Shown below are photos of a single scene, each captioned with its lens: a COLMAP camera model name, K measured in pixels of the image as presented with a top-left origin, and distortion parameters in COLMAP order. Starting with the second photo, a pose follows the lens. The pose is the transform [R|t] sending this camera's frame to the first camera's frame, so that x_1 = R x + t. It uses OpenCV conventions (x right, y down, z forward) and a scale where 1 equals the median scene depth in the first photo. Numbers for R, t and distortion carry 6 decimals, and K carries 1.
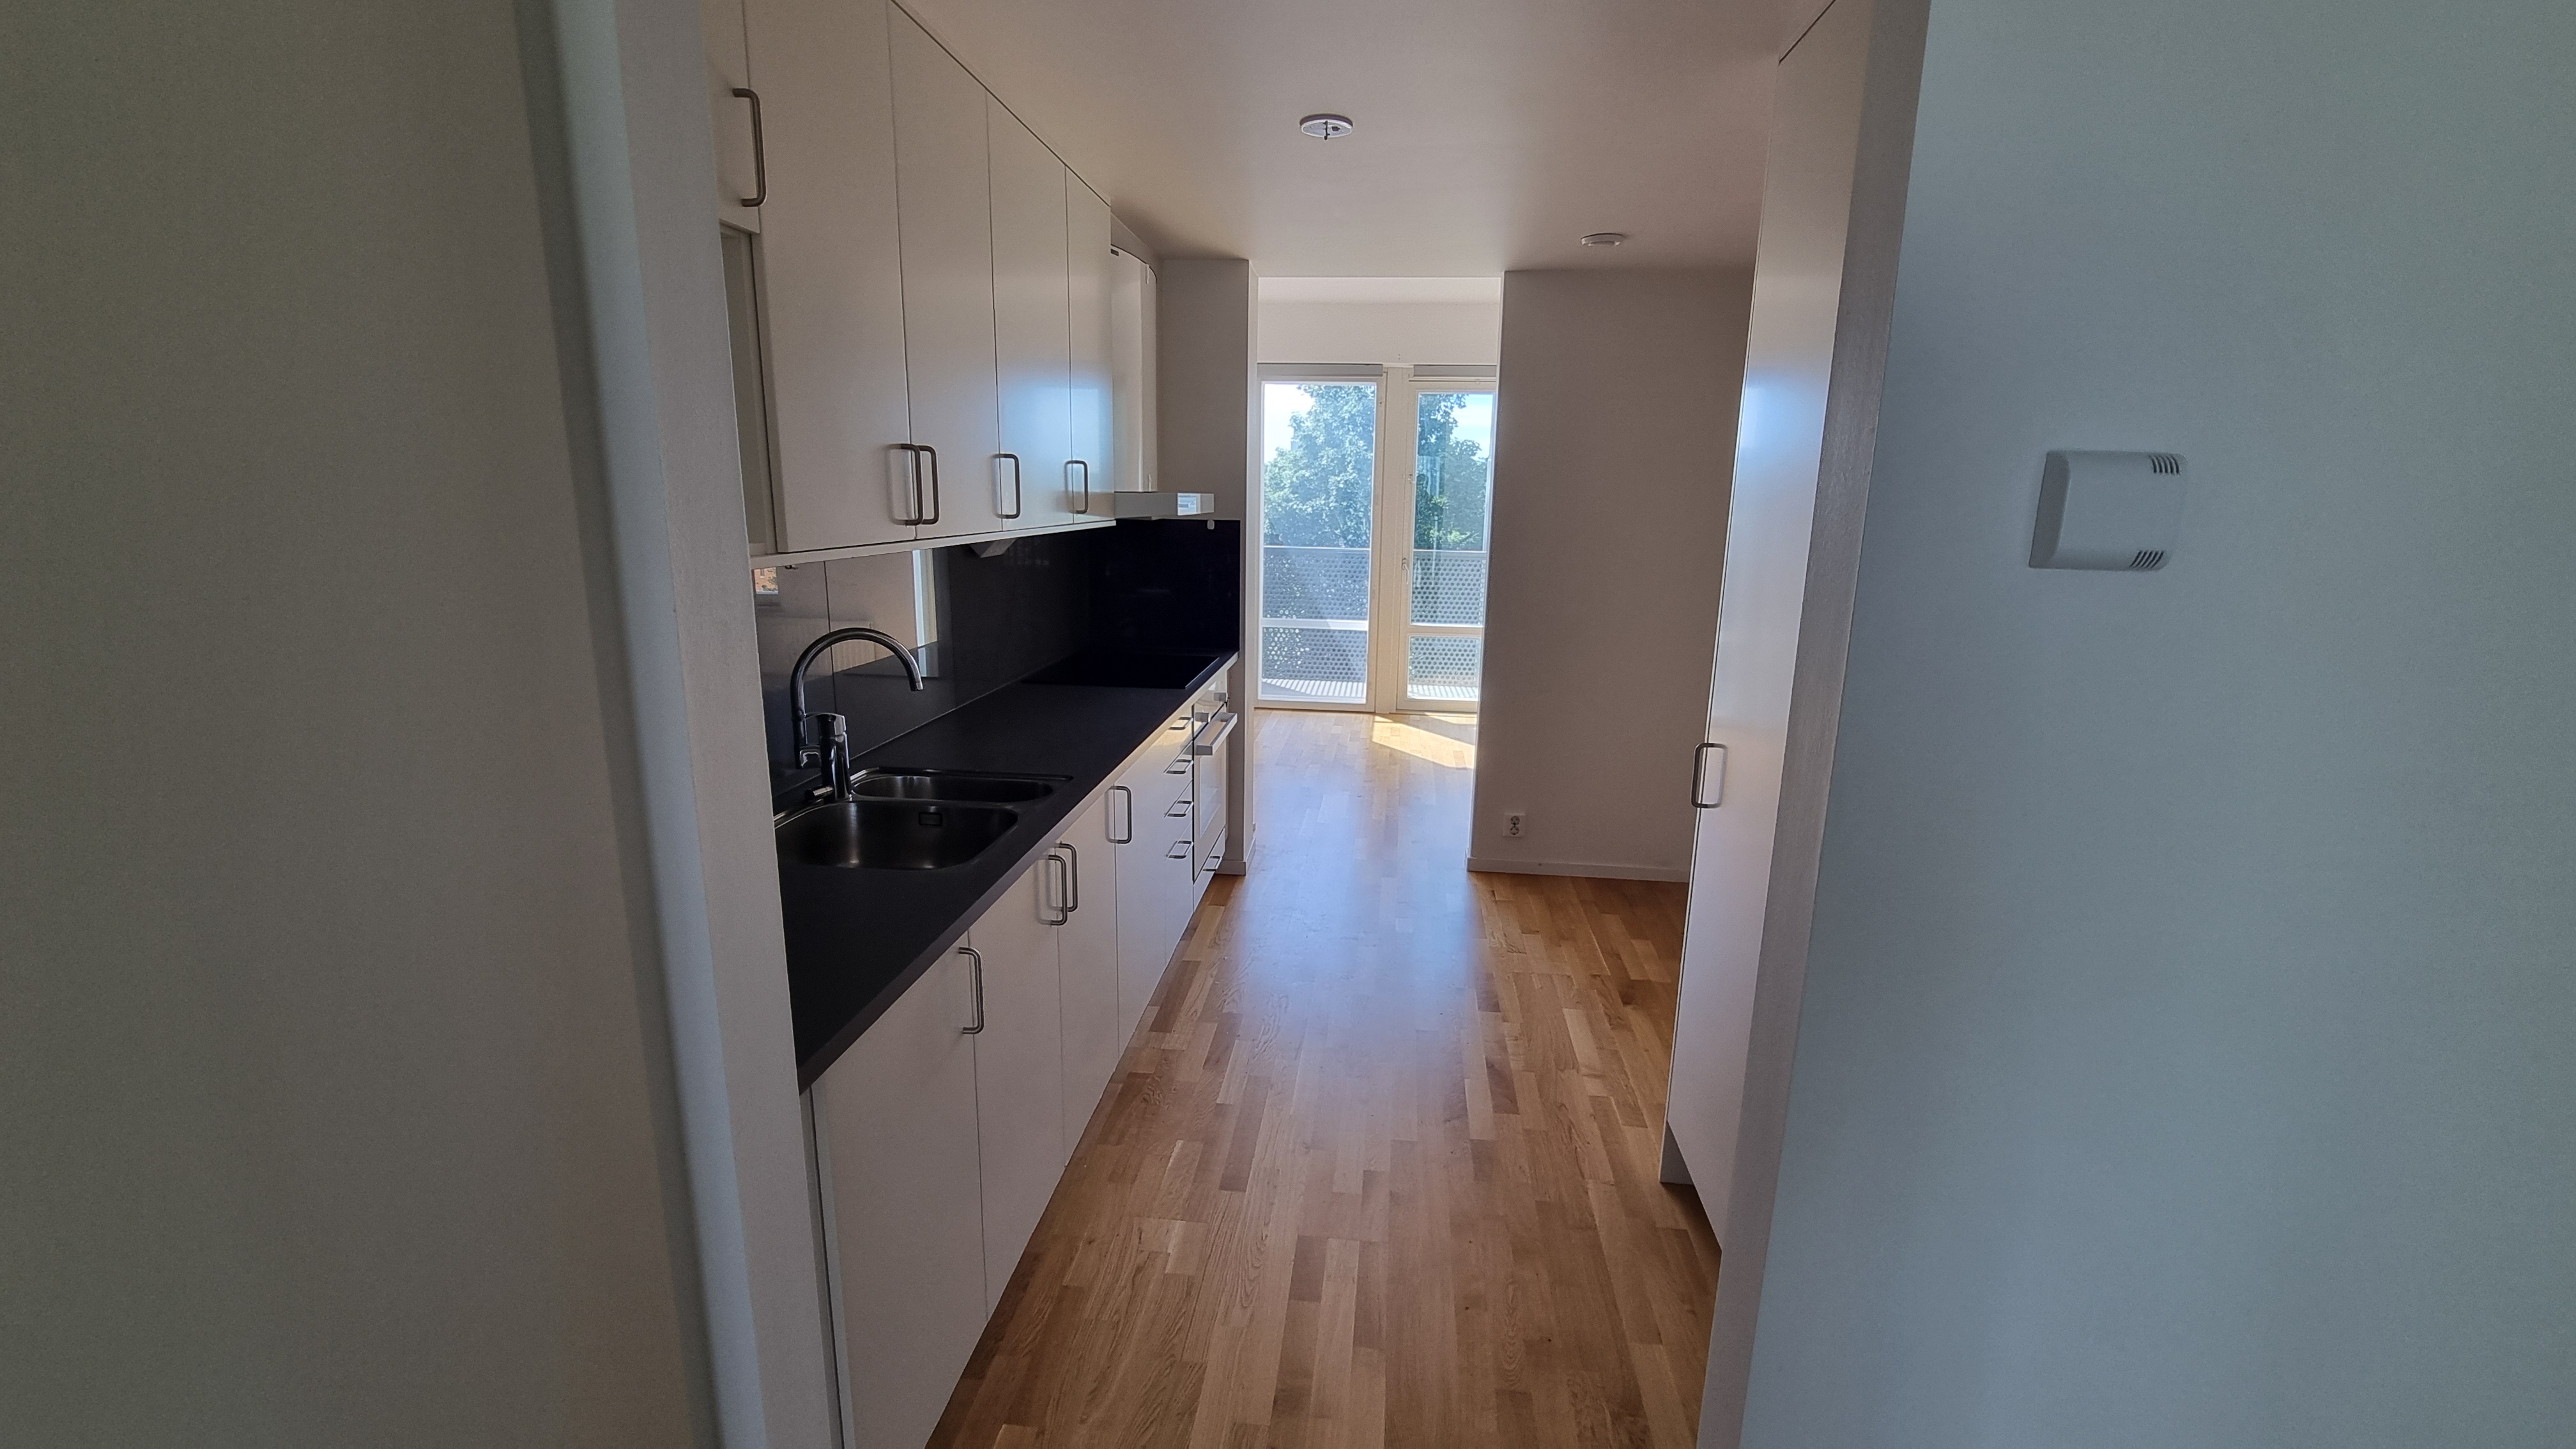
lens RADIAL K [[1042.6, 0, 1301.1], [0, 1042.6, 719.7], [0, 0, 1]] dist [-0.003823, 0.001146]
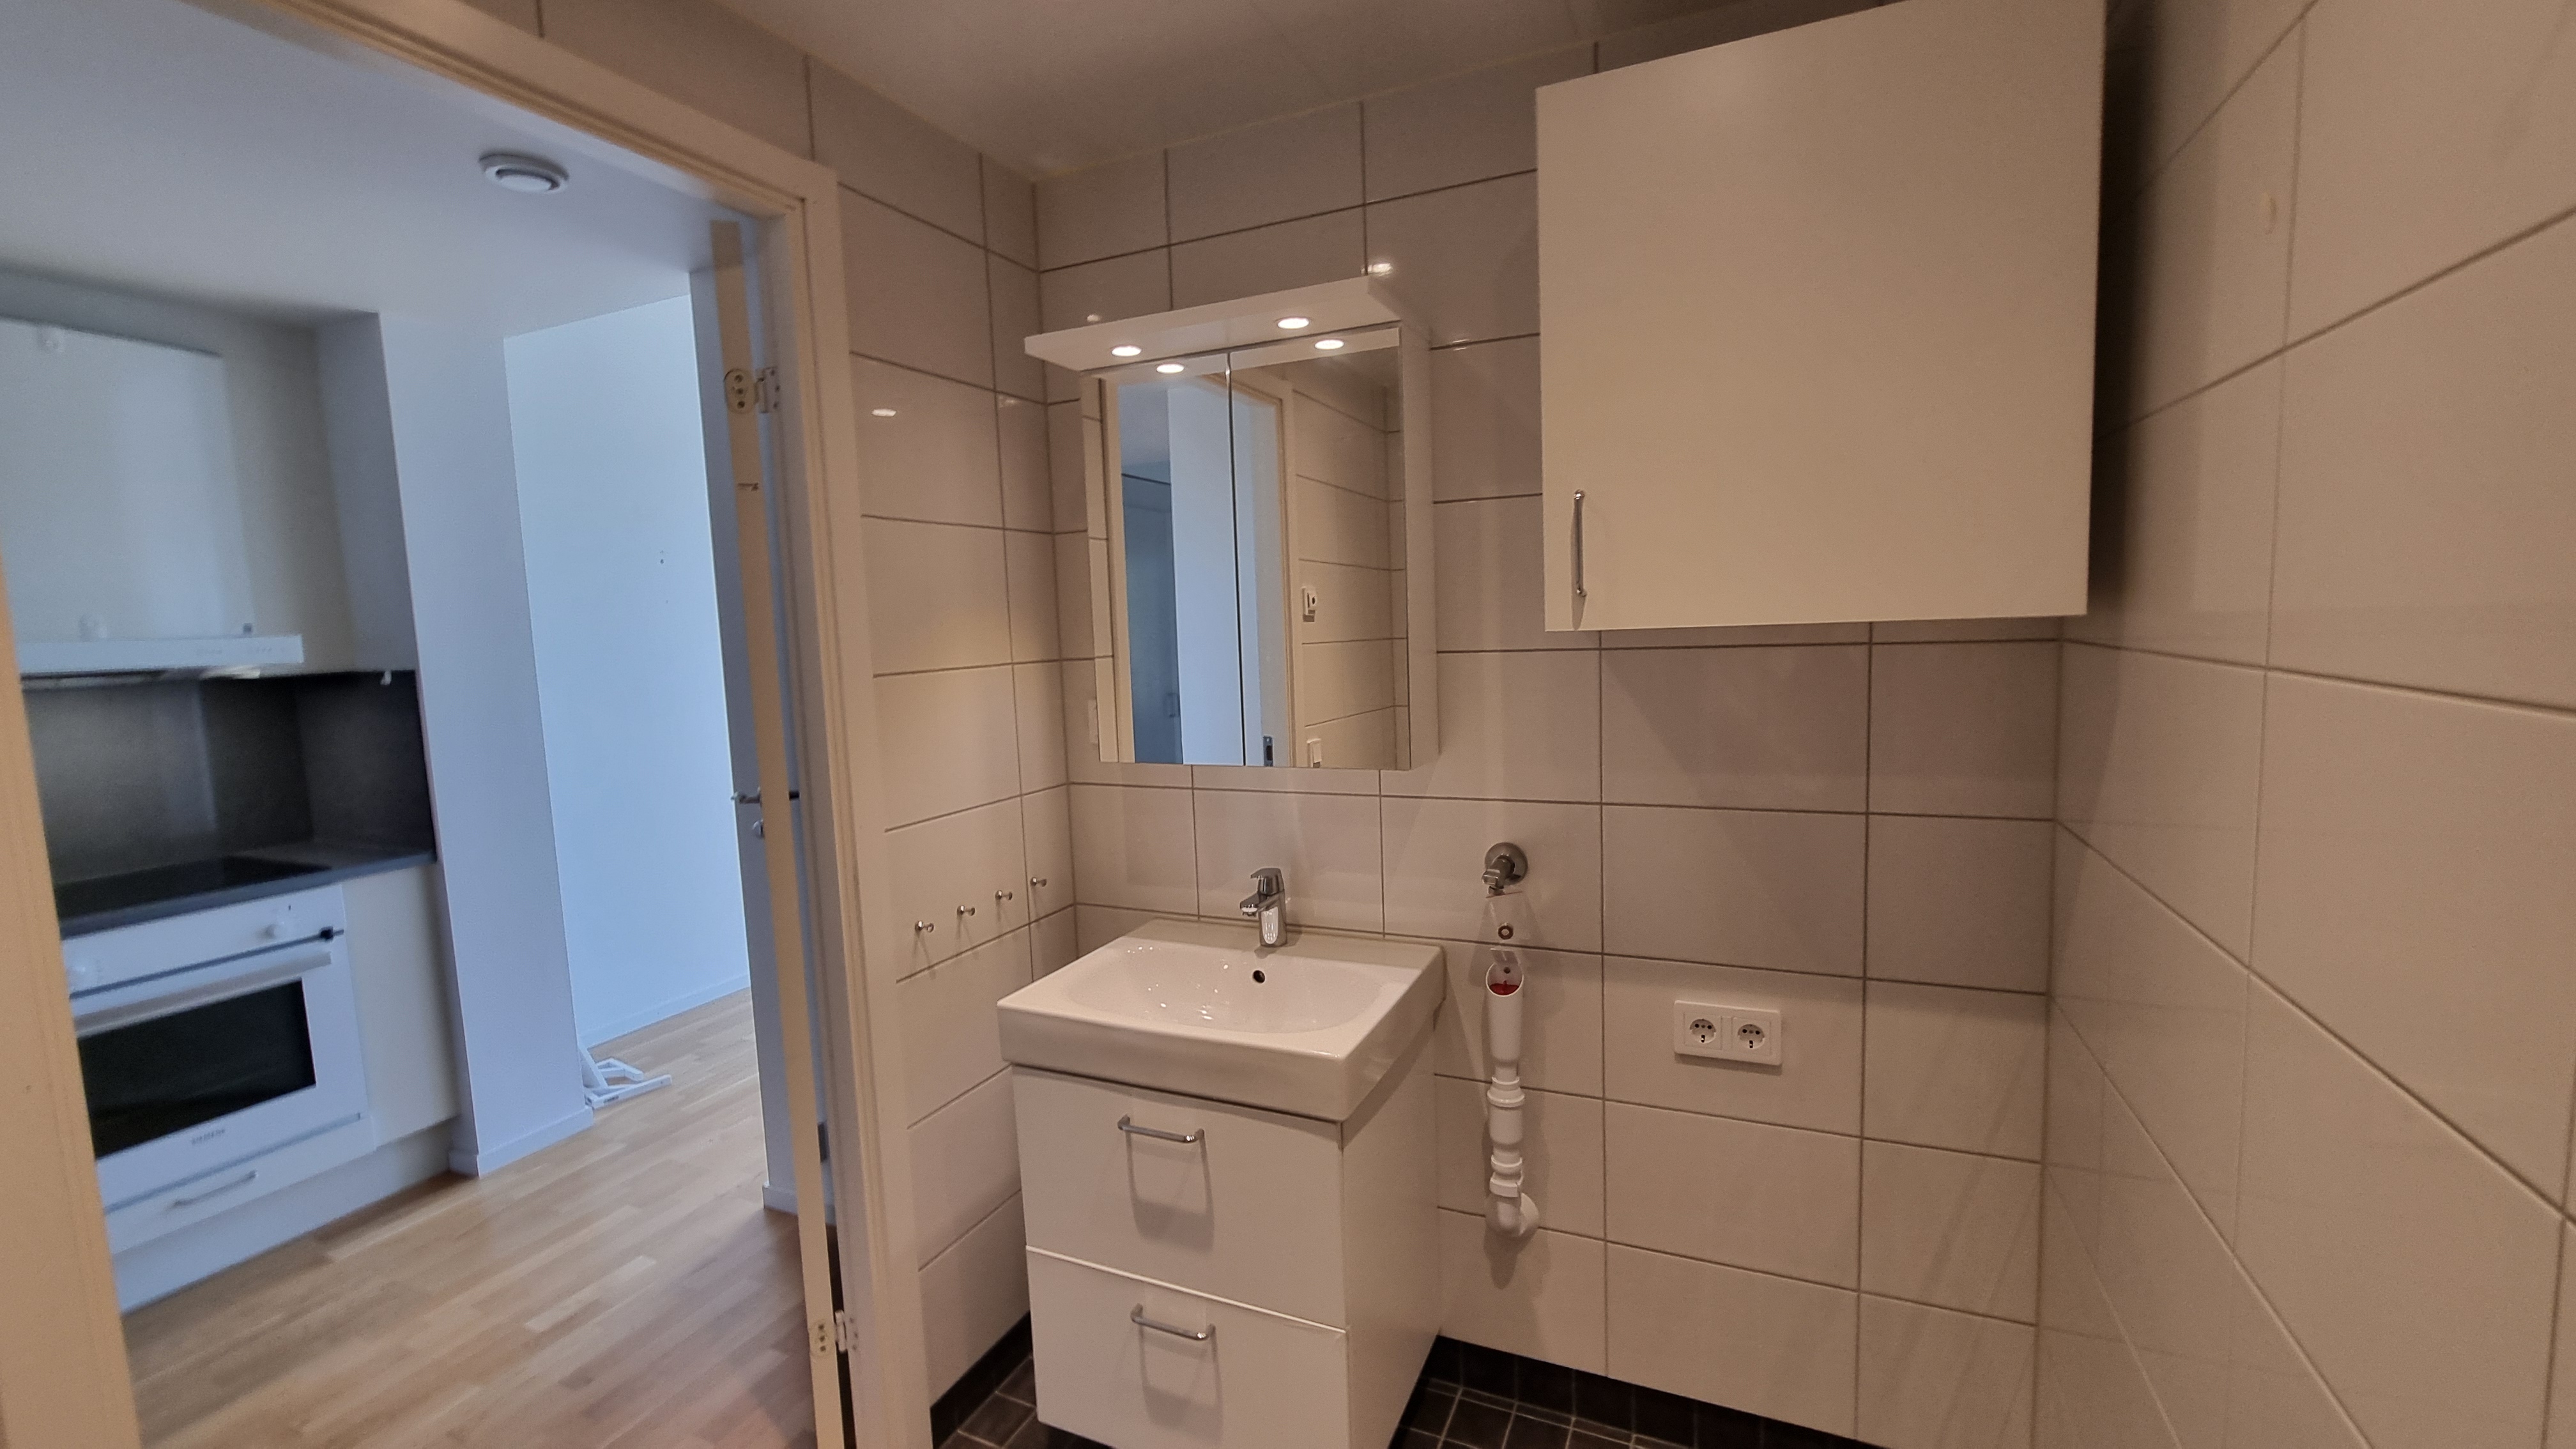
lens RADIAL K [[1042.6, 0, 1299.8], [0, 1042.6, 714.9], [0, 0, 1]] dist [-0.003823, 0.001146]
pose [[0.949278, -0.025850, -0.313373, 0.833862], [-0.011718, 0.993015, -0.117408, -0.096664], [0.314219, 0.115125, 0.942344, 0.600216]]
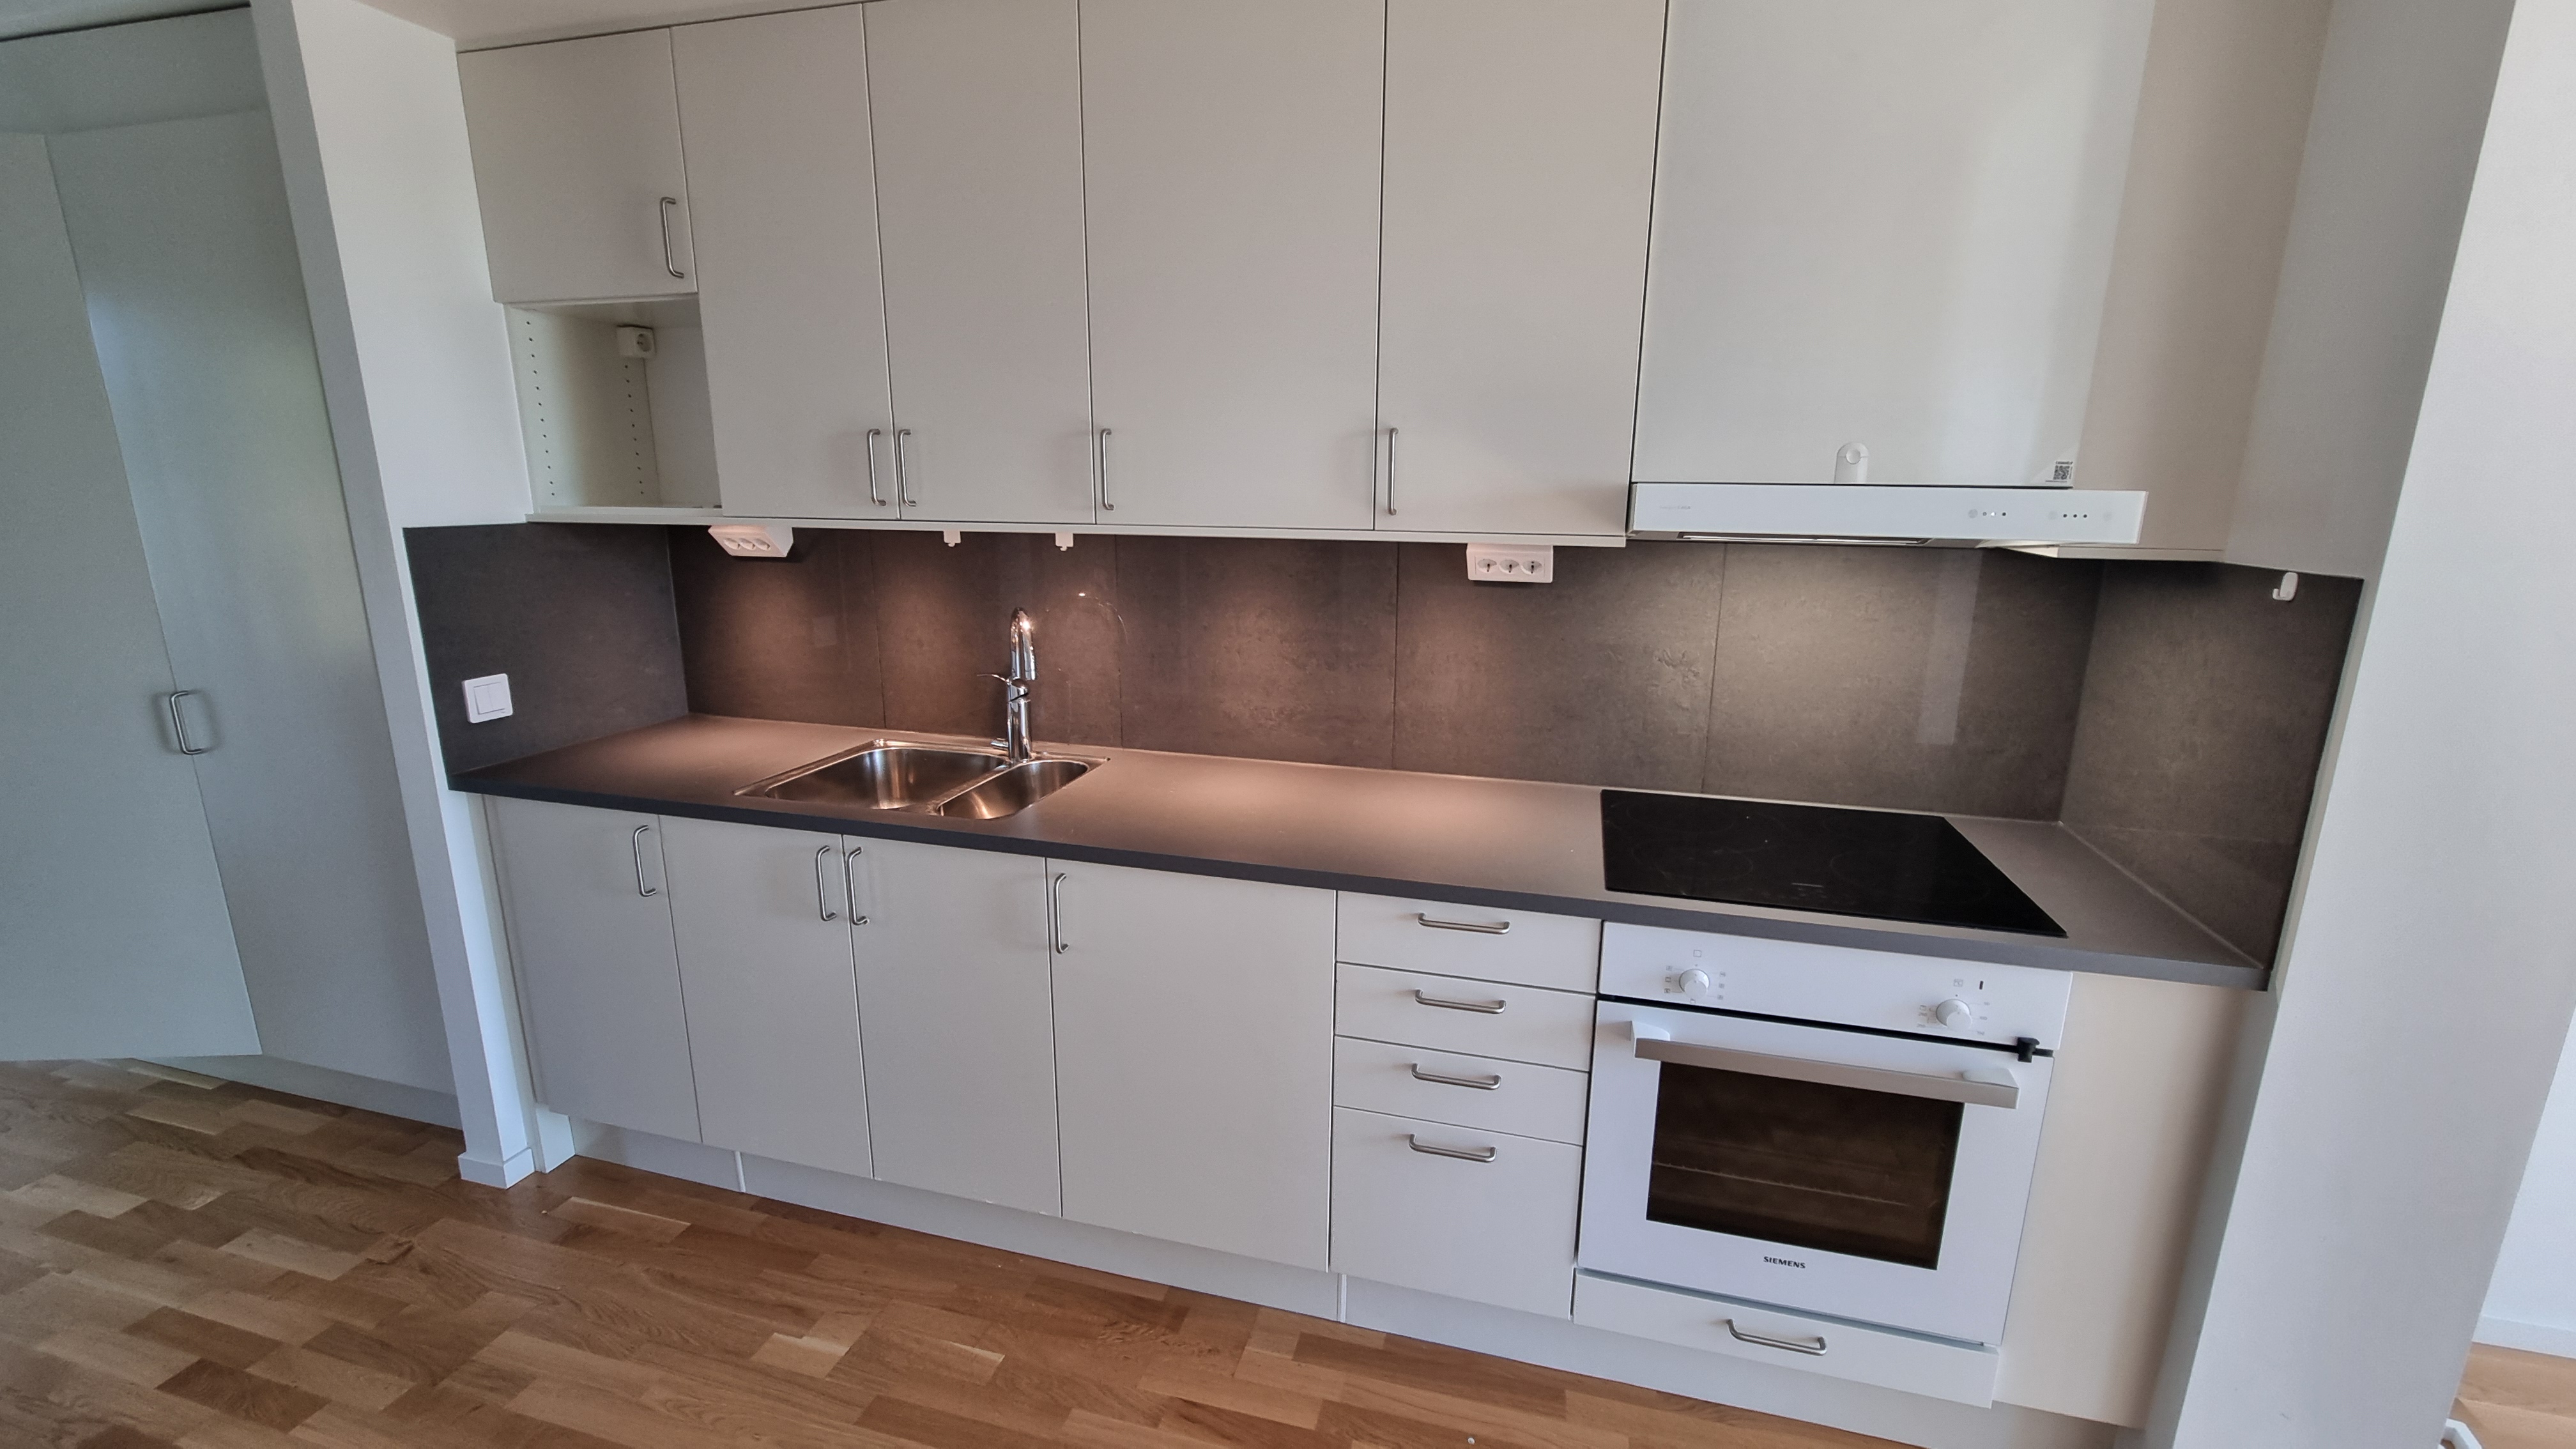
lens RADIAL K [[1042.6, 0, 1294.4], [0, 1042.6, 717.1], [0, 0, 1]] dist [-0.003823, 0.001146]
pose [[-0.164676, 0.196724, -0.966531, 0.340559], [-0.226173, 0.946268, 0.231134, -0.173090], [0.960067, 0.256665, -0.111334, 0.843958]]
